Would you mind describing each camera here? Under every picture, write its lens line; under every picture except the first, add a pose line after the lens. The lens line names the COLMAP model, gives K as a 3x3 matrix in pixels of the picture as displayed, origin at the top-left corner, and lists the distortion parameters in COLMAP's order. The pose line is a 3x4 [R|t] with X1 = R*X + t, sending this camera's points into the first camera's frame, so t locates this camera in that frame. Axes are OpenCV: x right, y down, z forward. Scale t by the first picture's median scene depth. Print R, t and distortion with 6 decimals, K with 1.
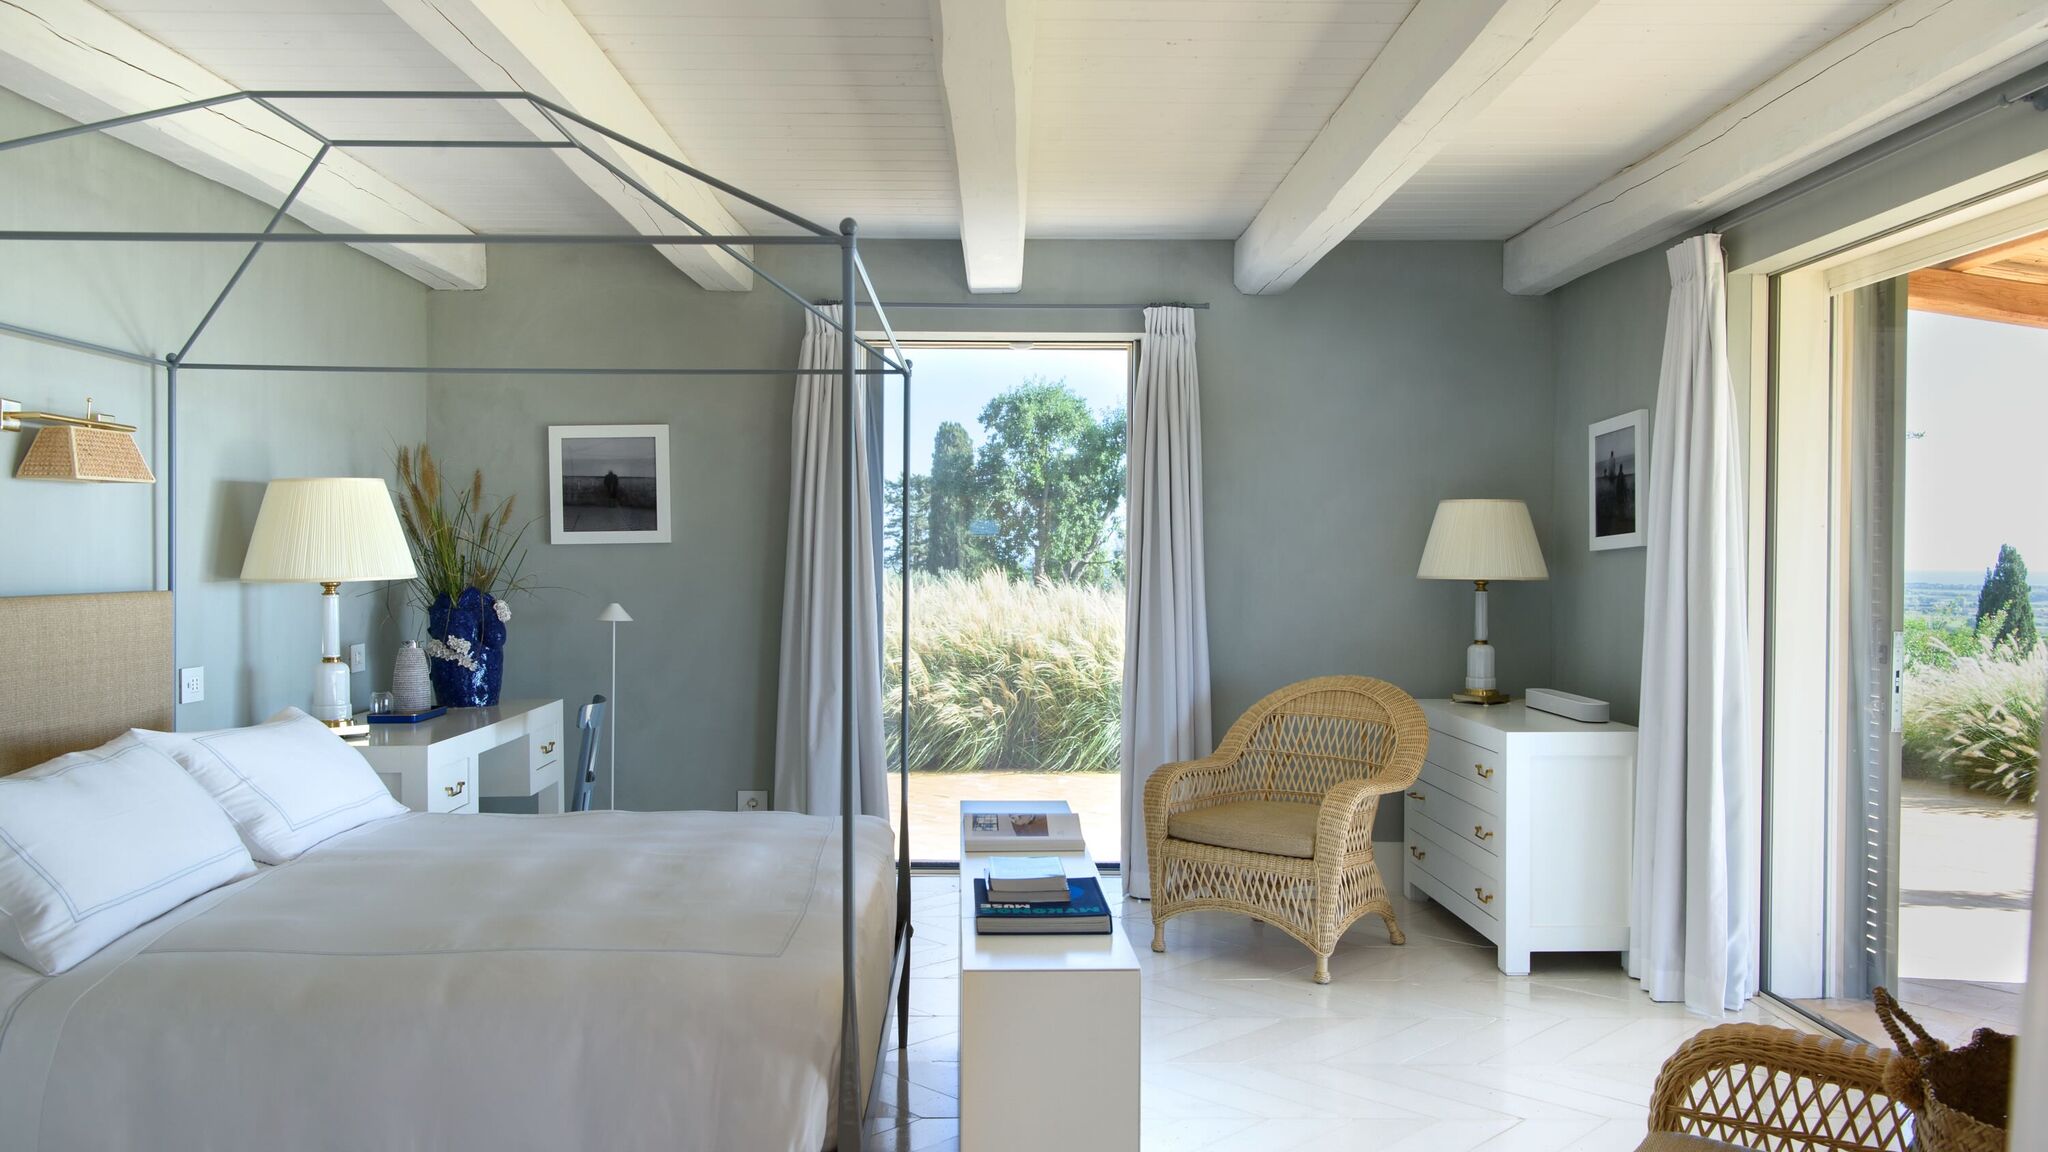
lens RADIAL K [[1736.5, 0, 1024.0], [0, 1736.5, 576.0], [0, 0, 1]] dist [-0.007608, -0.004873]
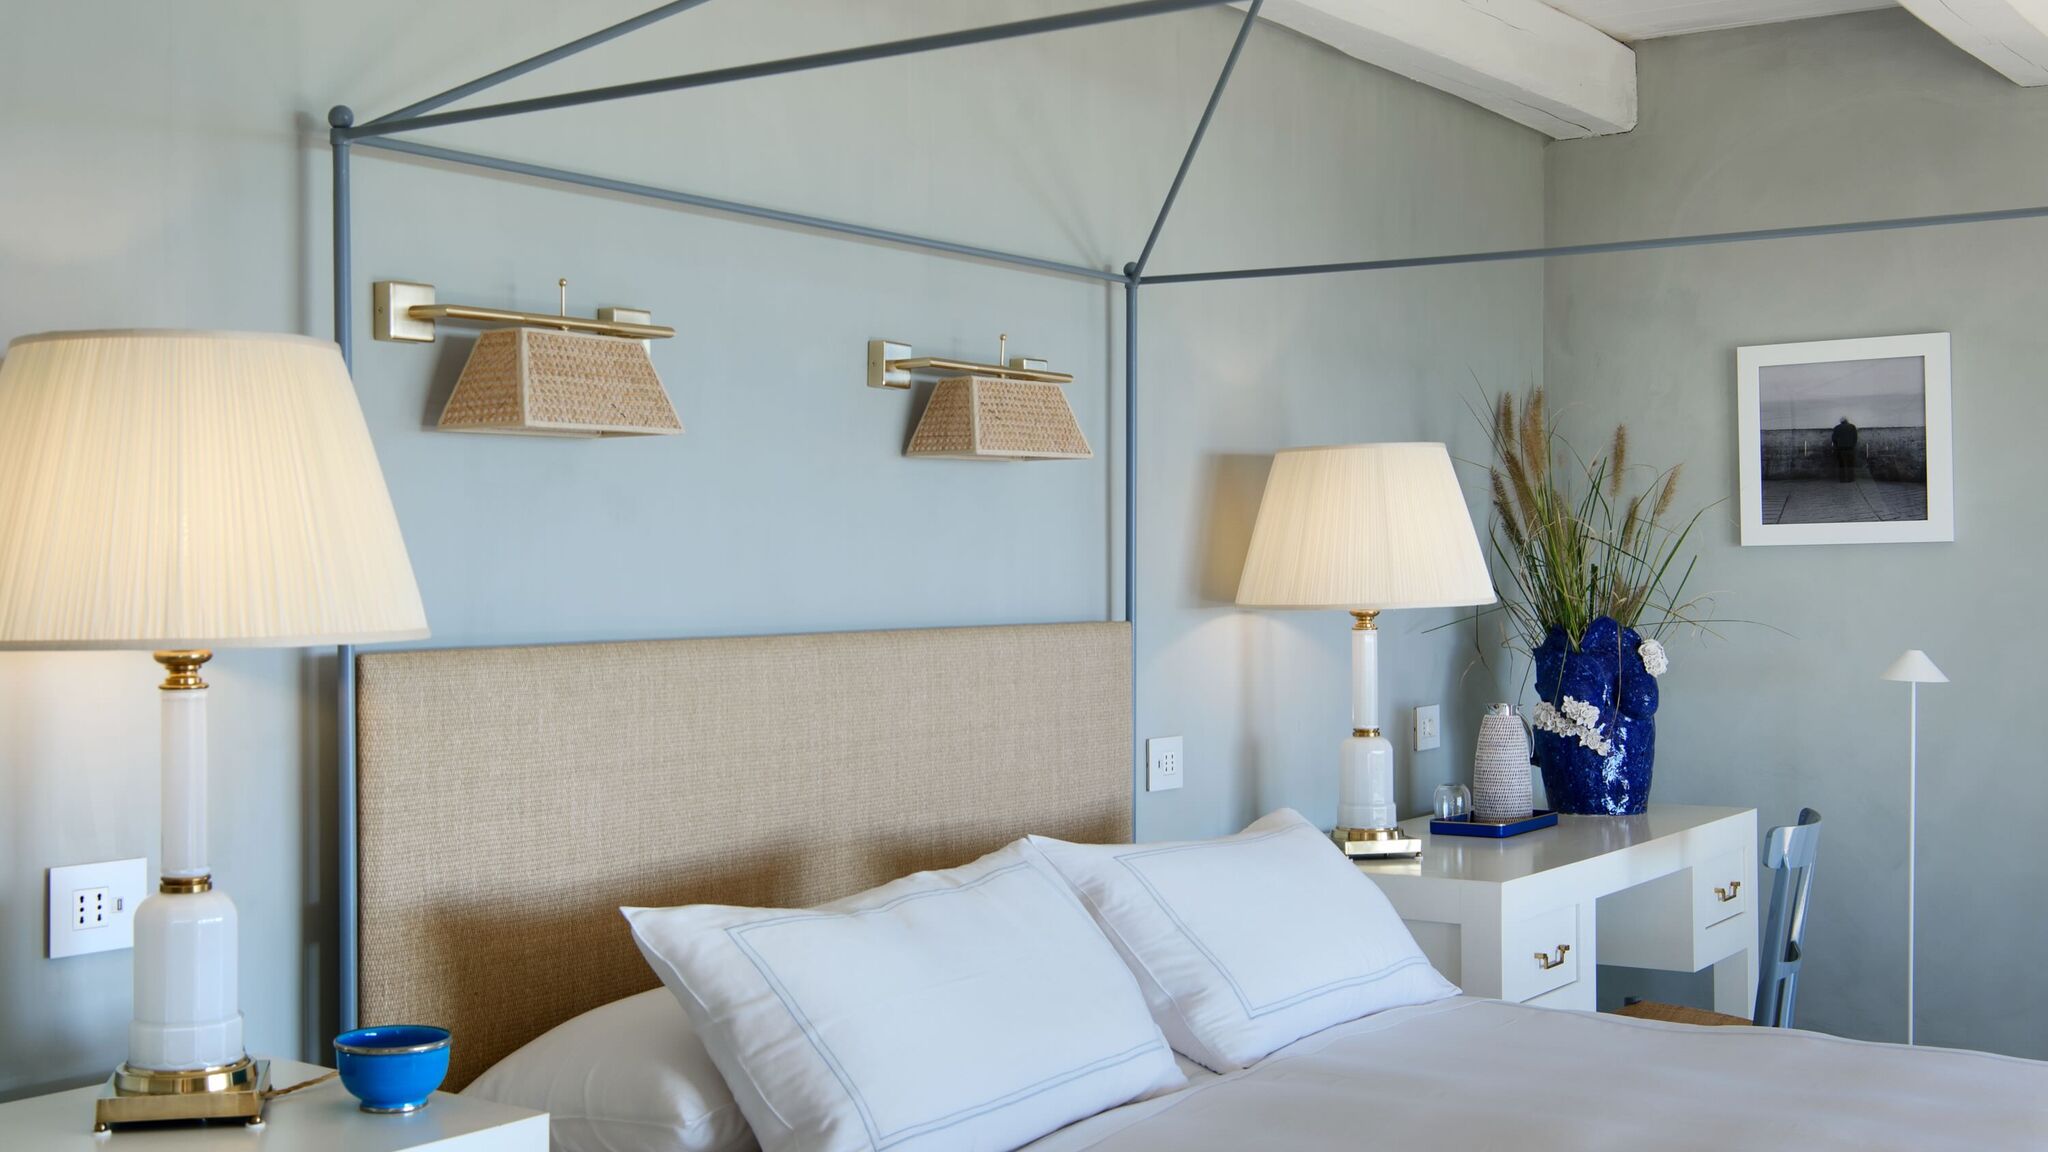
lens RADIAL K [[2322.5, 0, 1024.0], [0, 2322.5, 576.0], [0, 0, 1]] dist [0.019322, 0.000232]
pose [[0.809694, -0.001394, -0.586851, -0.003884], [-0.001996, 0.999985, -0.005130, -0.003620], [0.586849, 0.005325, 0.809679, 0.221449]]
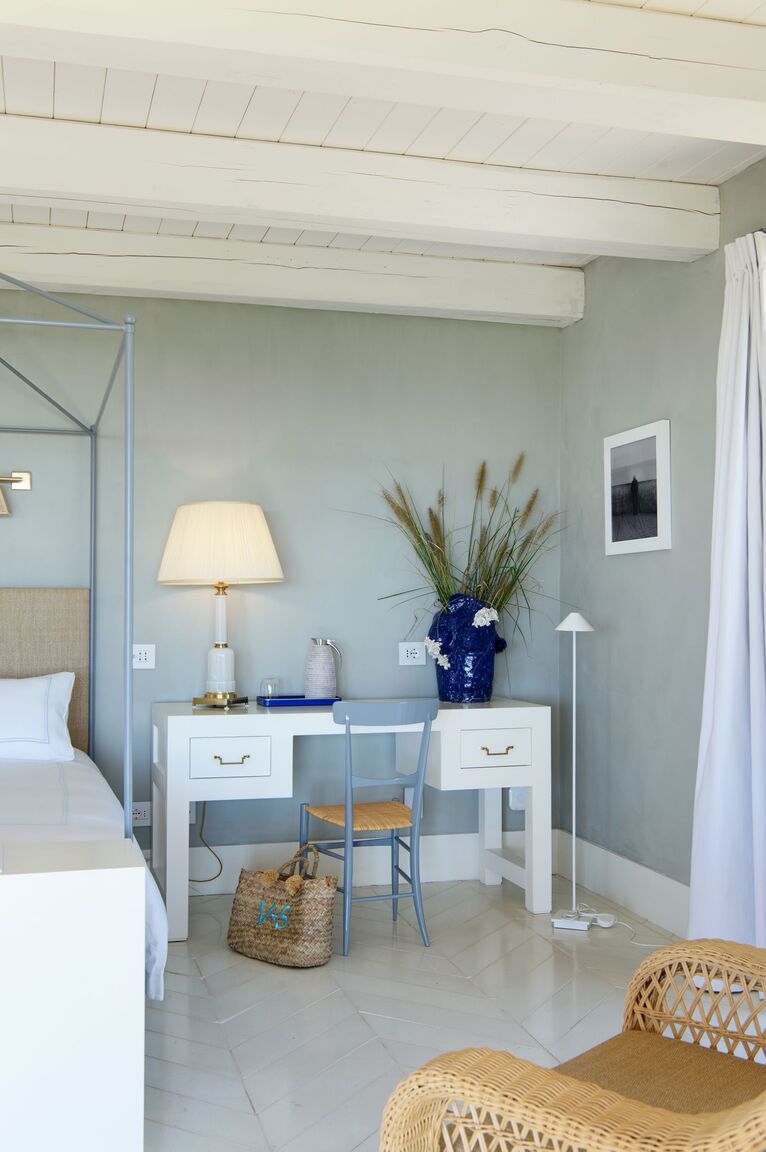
lens RADIAL K [[1223.0, 0, 383.0], [0, 1223.0, 576.0], [0, 0, 1]] dist [0.013677, 0.000576]
pose [[0.257454, -0.018393, -0.966116, 0.400092], [-0.012978, 0.999663, -0.022490, 0.012045], [0.966203, 0.018328, 0.257128, 0.729566]]
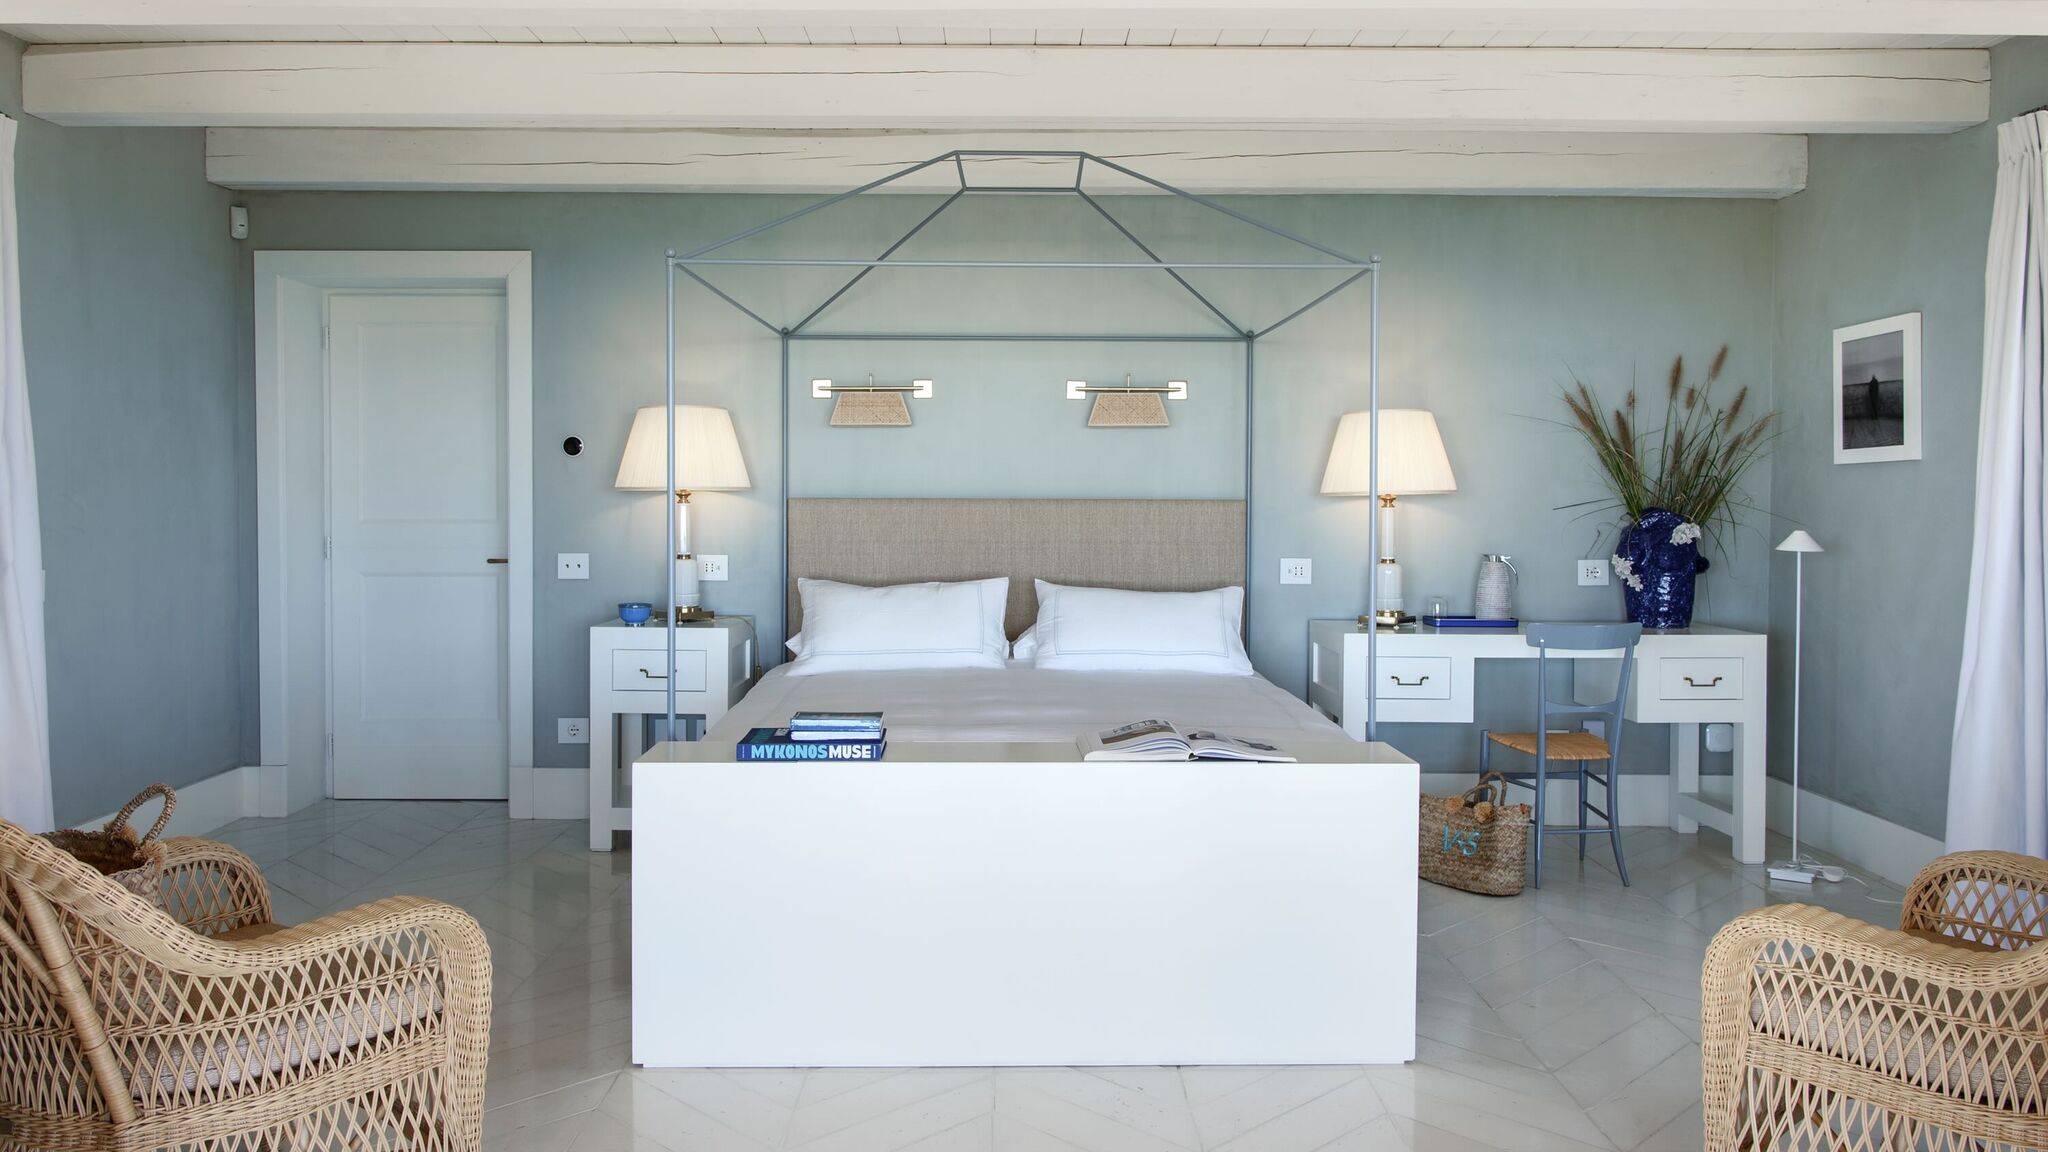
lens RADIAL K [[1574.6, 0, 1016.6], [0, 1574.6, 503.8], [0, 0, 1]] dist [0.004384, -0.005809]
pose [[-0.003756, 0.008675, -0.999955, 0.557217], [-0.016078, 0.999833, 0.008734, 0.001627], [0.999864, 0.016110, -0.003616, 0.619533]]
